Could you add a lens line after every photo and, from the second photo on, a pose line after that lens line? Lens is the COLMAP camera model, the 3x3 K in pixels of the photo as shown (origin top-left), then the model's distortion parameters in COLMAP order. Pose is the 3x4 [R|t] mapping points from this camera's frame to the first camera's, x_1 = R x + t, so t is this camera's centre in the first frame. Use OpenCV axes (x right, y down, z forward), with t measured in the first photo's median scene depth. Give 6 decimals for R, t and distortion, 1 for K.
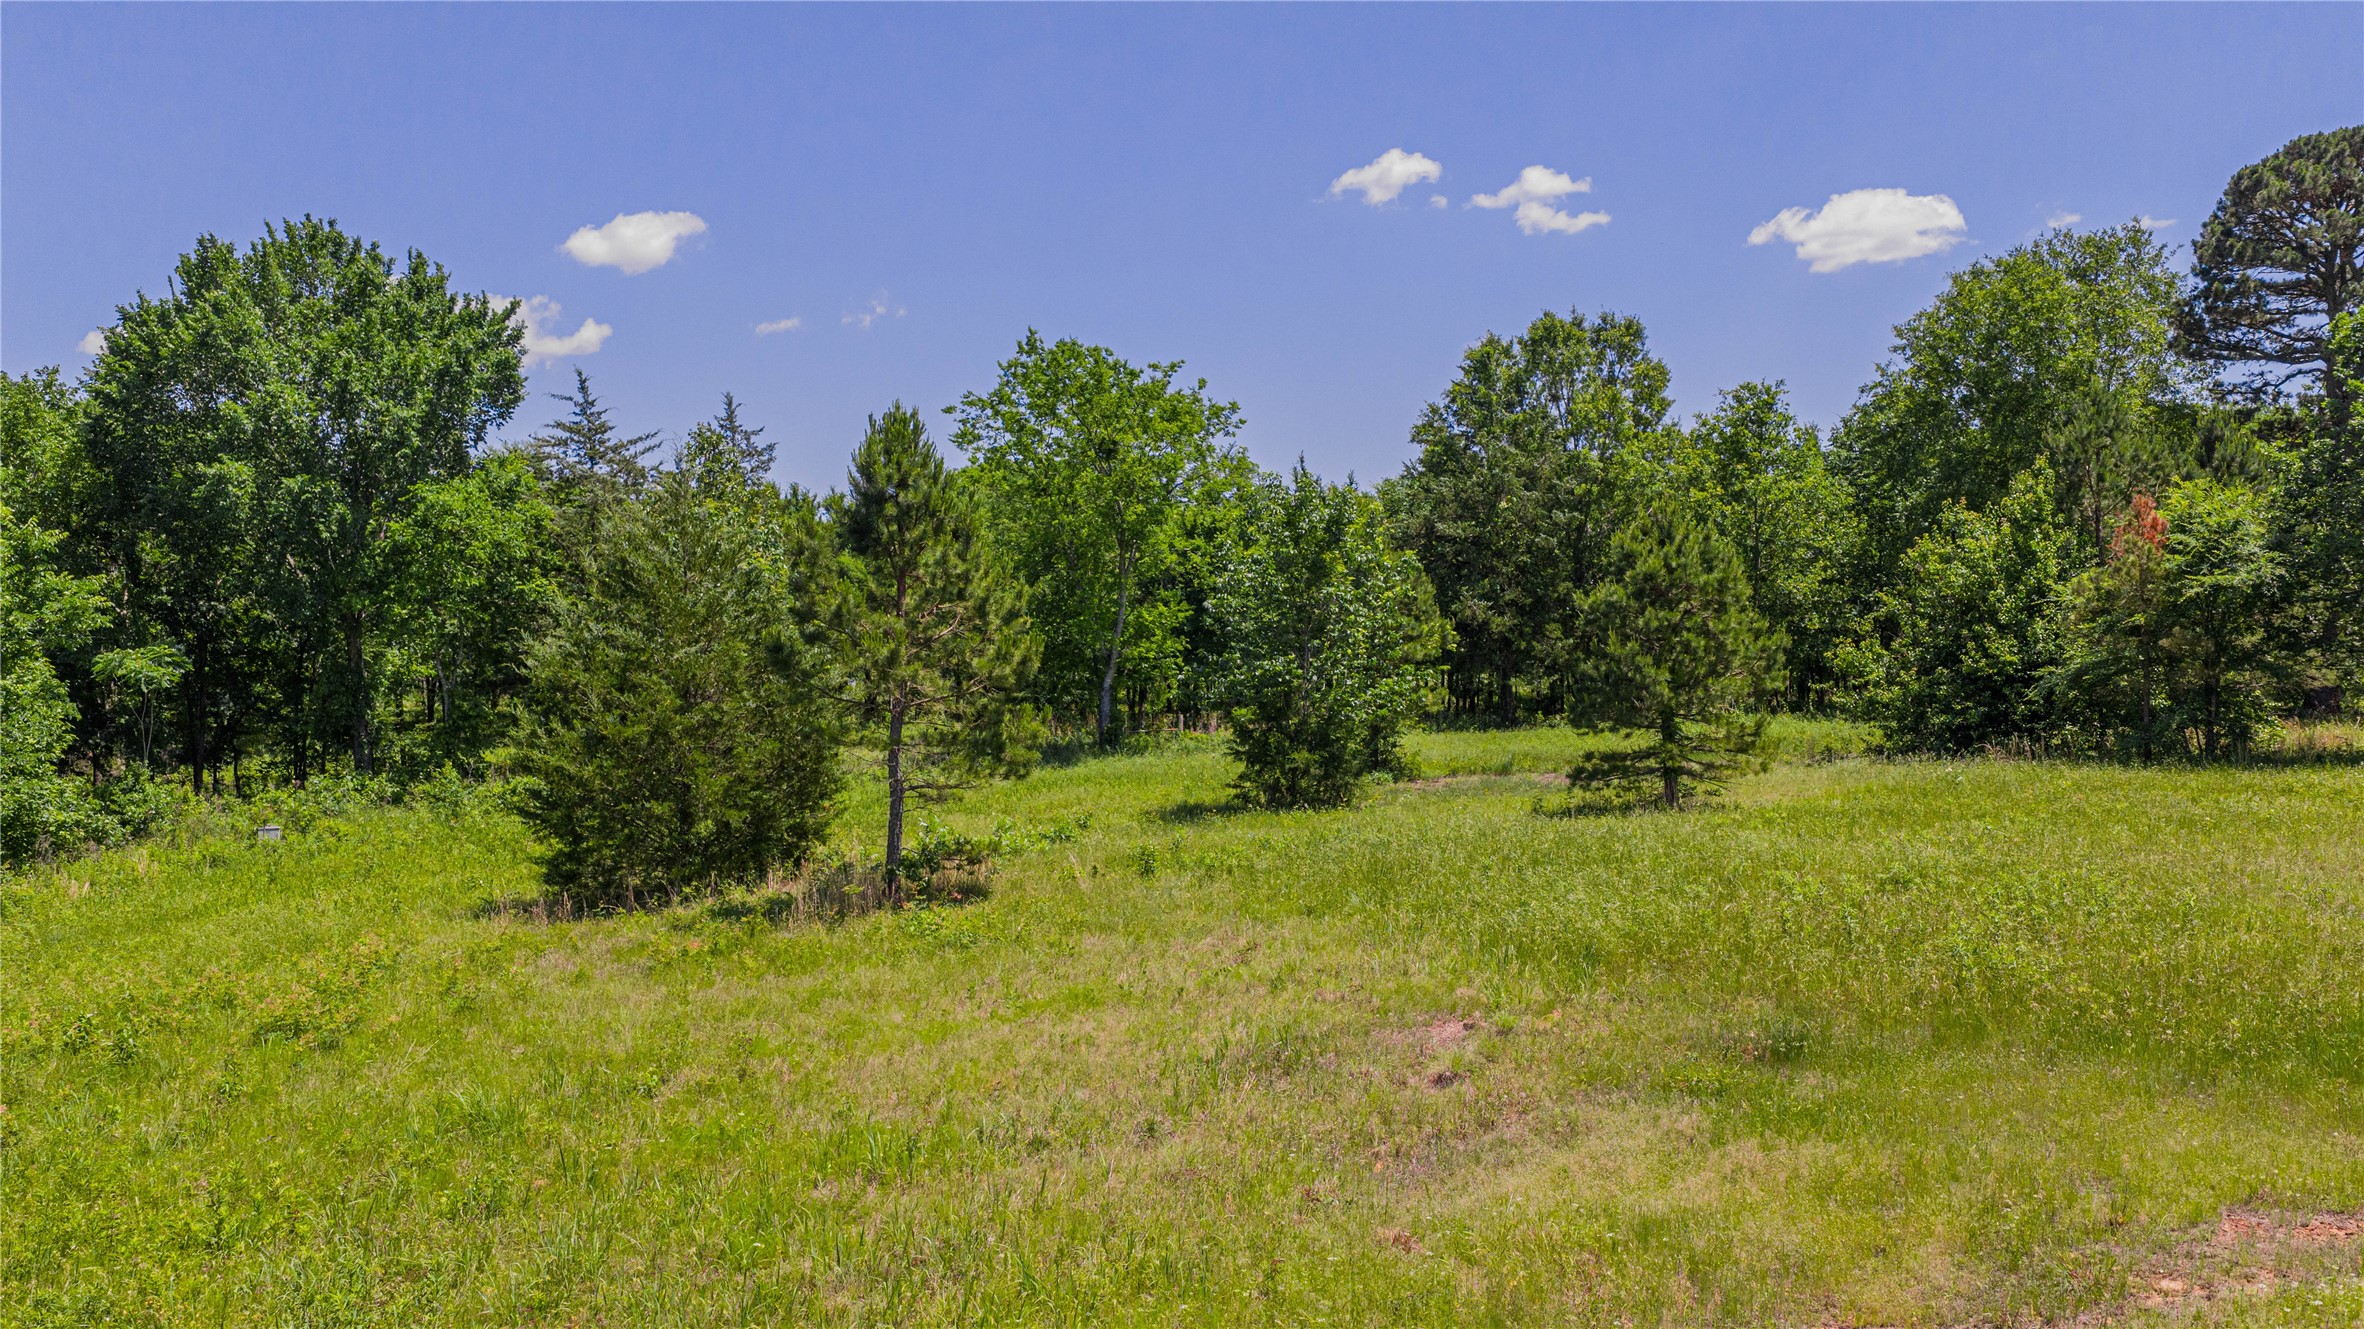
lens RADIAL K [[1952.1, 0, 1175.4], [0, 1952.1, 668.9], [0, 0, 1]] dist [0.025747, -0.065855]
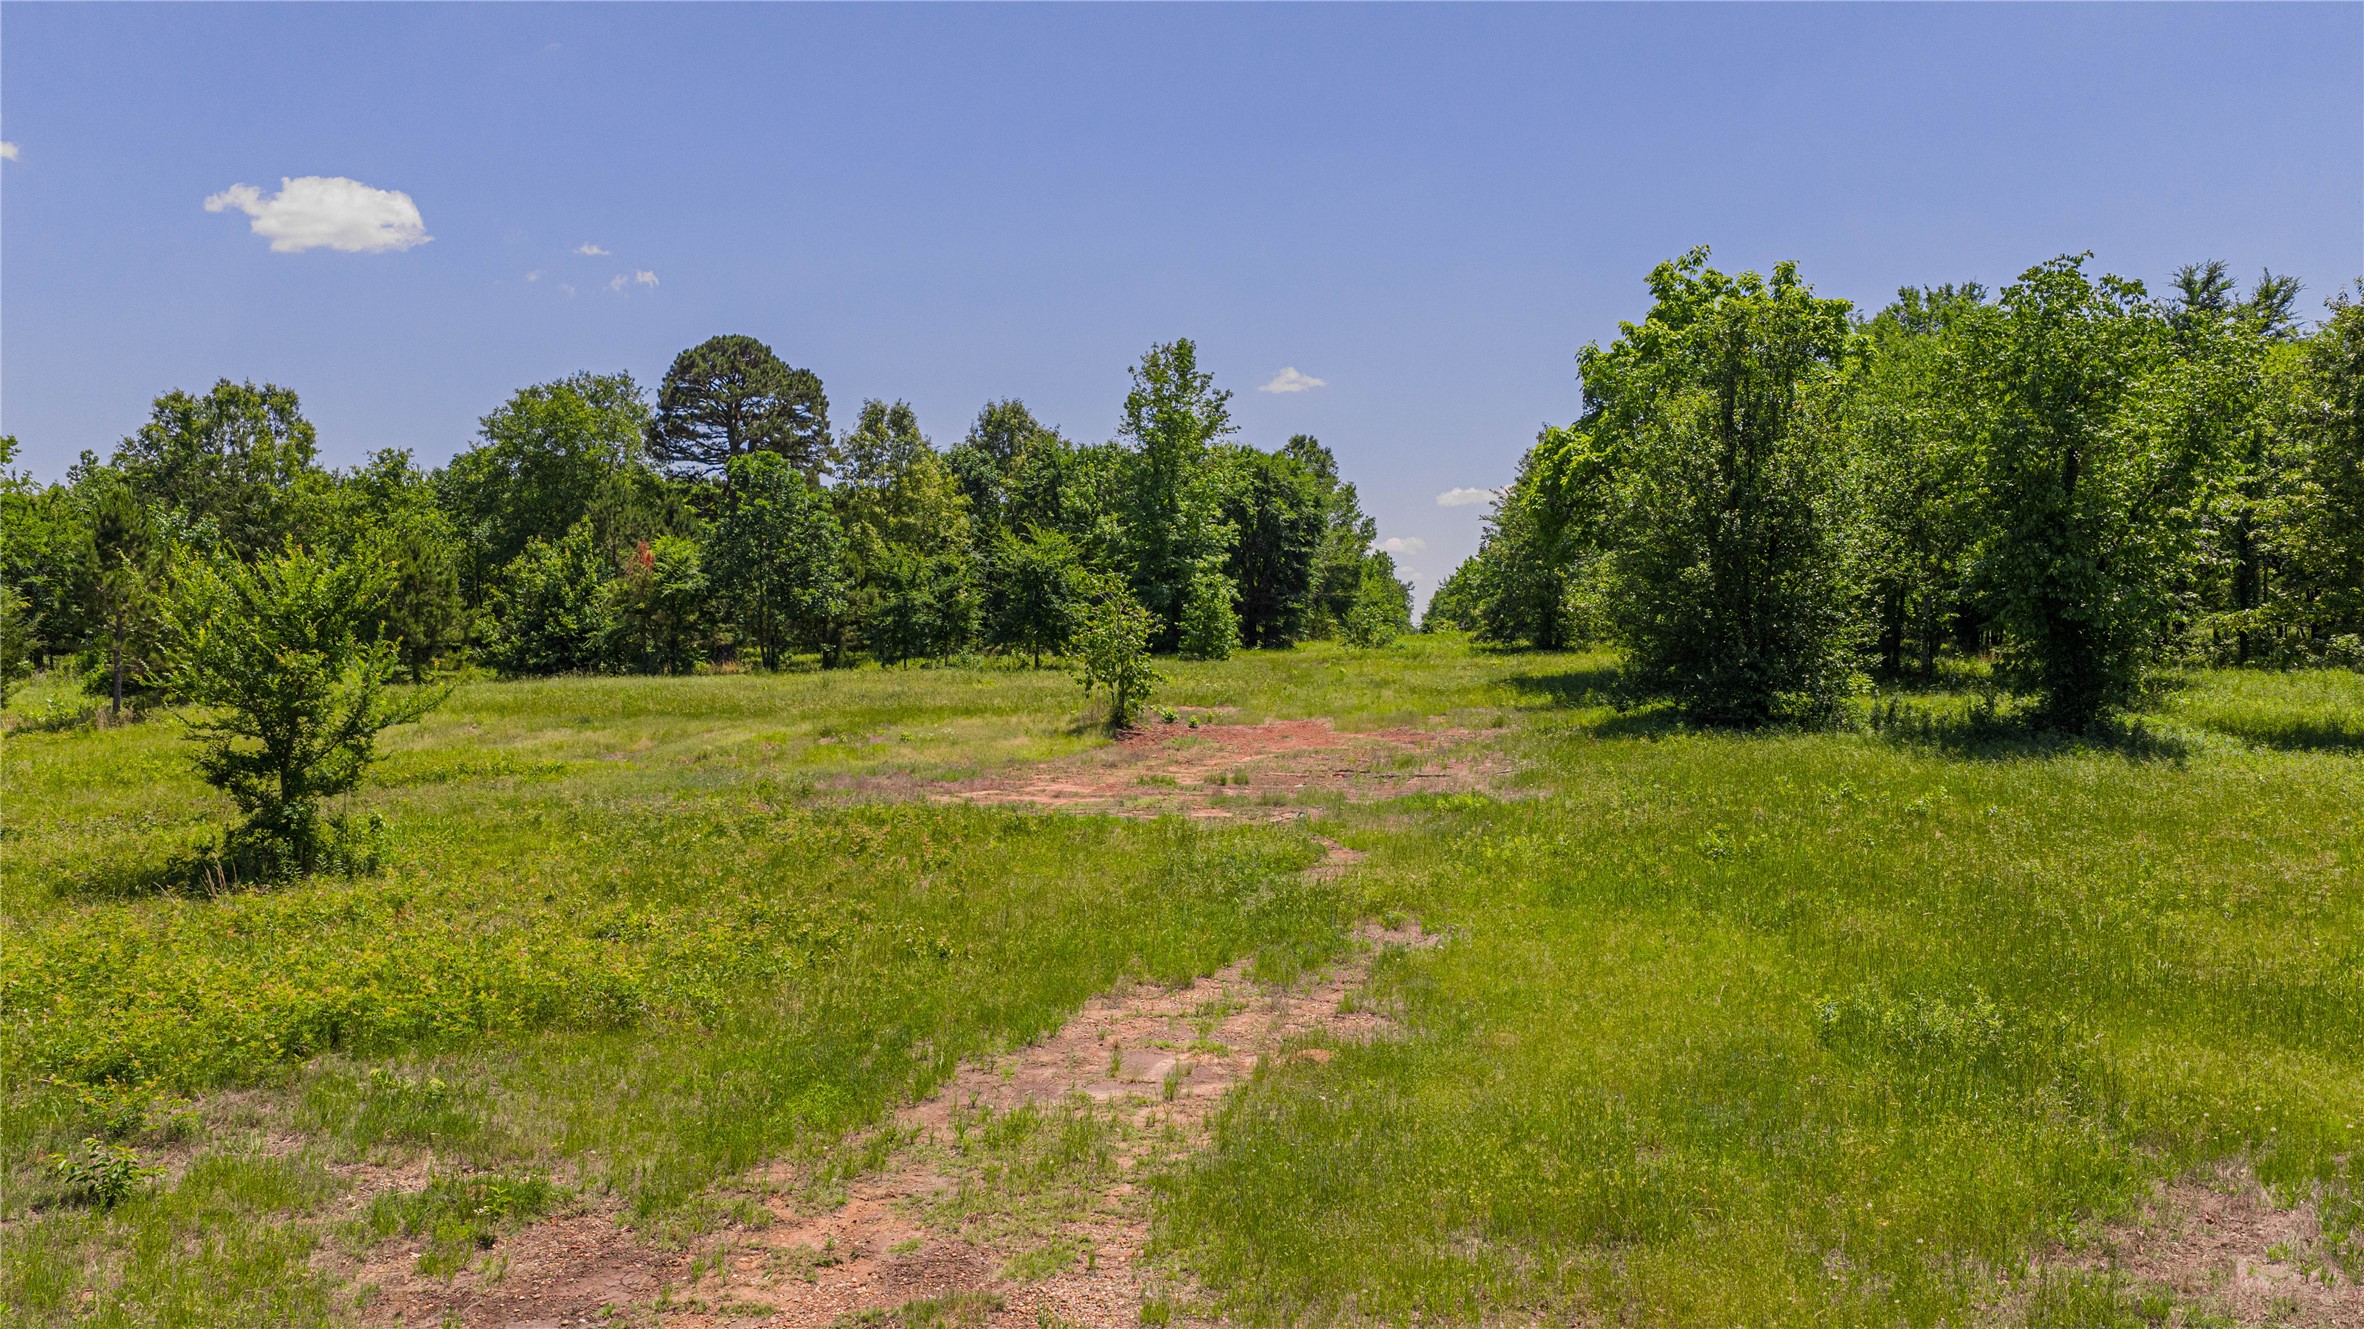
lens RADIAL K [[1952.1, 0, 1175.4], [0, 1952.1, 668.9], [0, 0, 1]] dist [0.025747, -0.065855]
pose [[0.727842, -0.002671, 0.685740, -0.389745], [0.003173, 0.999995, 0.000527, 0.032727], [-0.685738, 0.001792, 0.727847, -0.668857]]
